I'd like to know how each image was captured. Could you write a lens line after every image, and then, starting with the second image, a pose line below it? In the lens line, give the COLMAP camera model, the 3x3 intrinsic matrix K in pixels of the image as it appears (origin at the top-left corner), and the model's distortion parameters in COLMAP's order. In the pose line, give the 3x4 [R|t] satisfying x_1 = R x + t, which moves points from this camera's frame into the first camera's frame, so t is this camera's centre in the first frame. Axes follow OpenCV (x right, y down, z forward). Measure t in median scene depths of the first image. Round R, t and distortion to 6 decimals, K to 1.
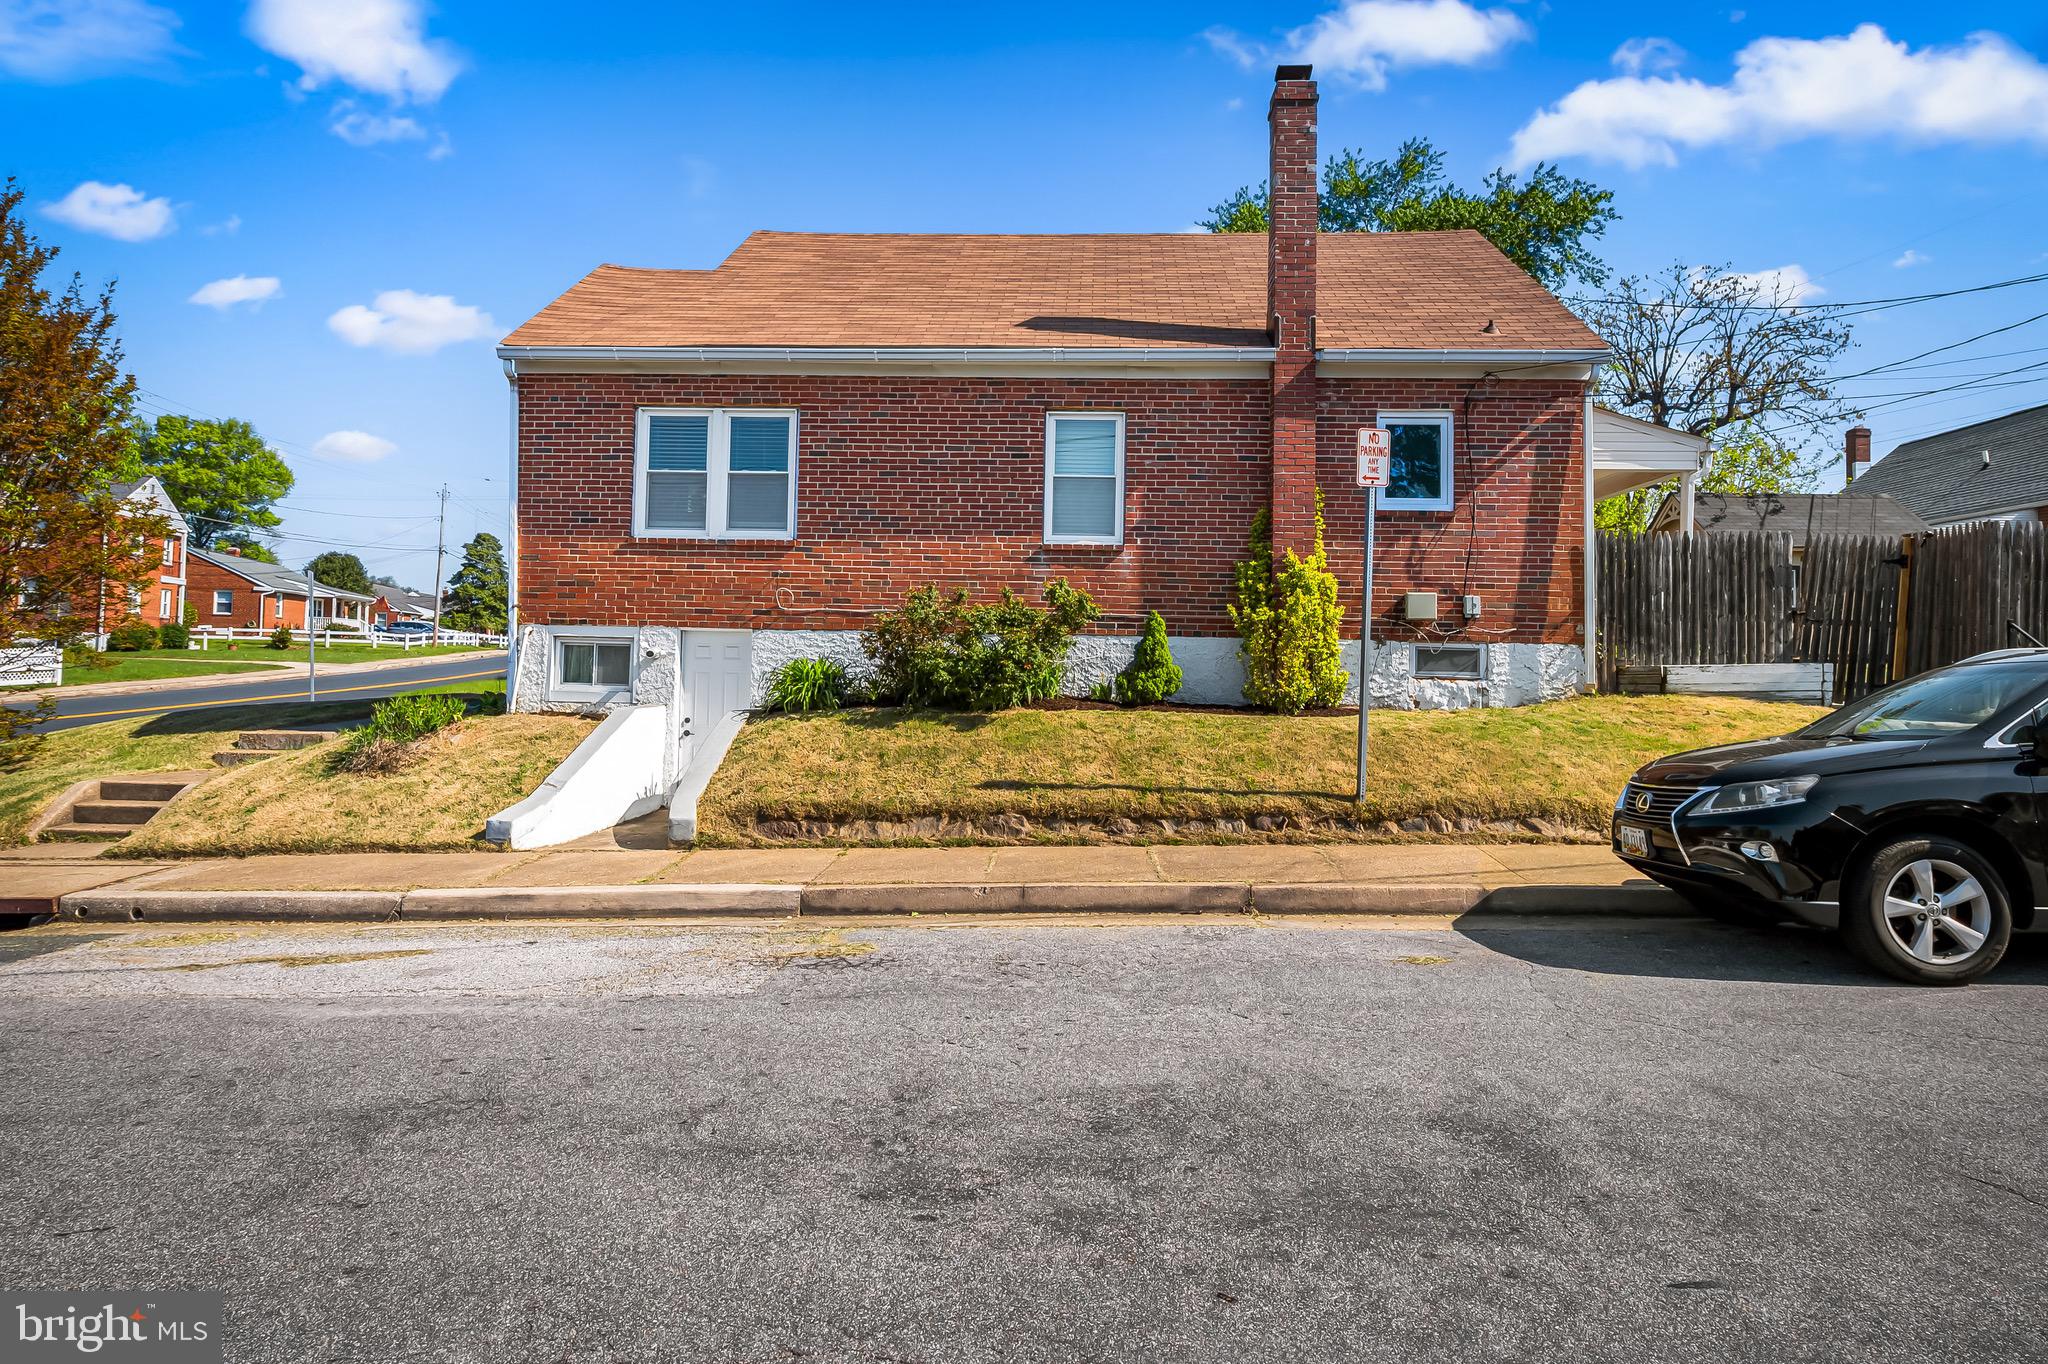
lens RADIAL K [[1098.6, 0, 1011.5], [0, 1098.6, 627.3], [0, 0, 1]] dist [0.006537, -0.000857]
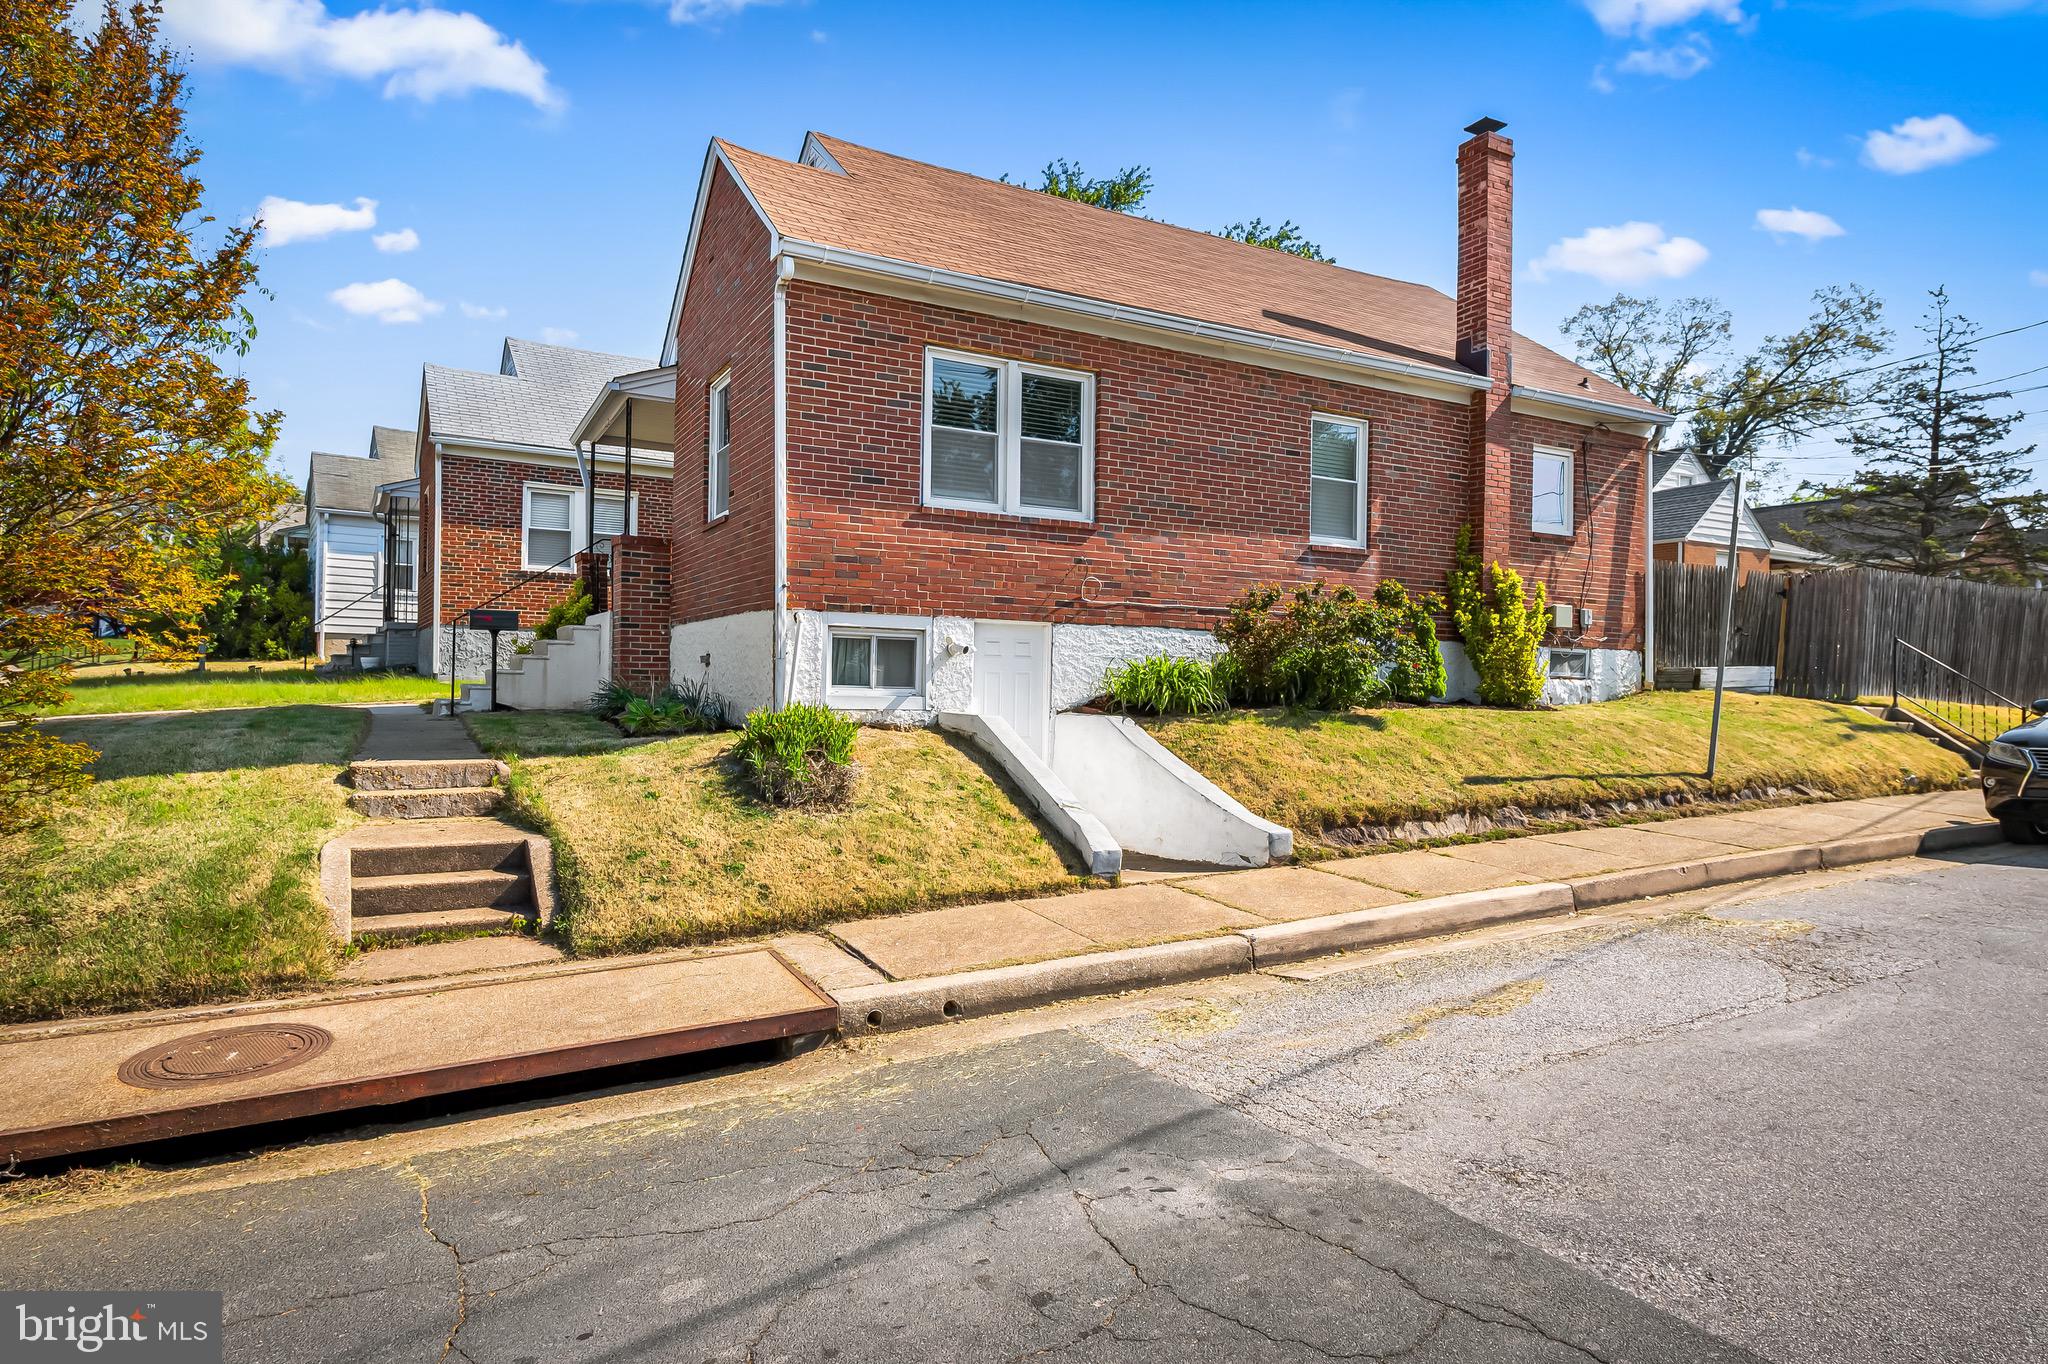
lens RADIAL K [[1157.6, 0, 1025.5], [0, 1157.6, 684.0], [0, 0, 1]] dist [0.012877, -0.000668]
pose [[0.854159, -0.003949, 0.519997, -0.737006], [-0.020392, 0.998948, 0.041083, 0.012987], [-0.519612, -0.045695, 0.853180, 0.227305]]
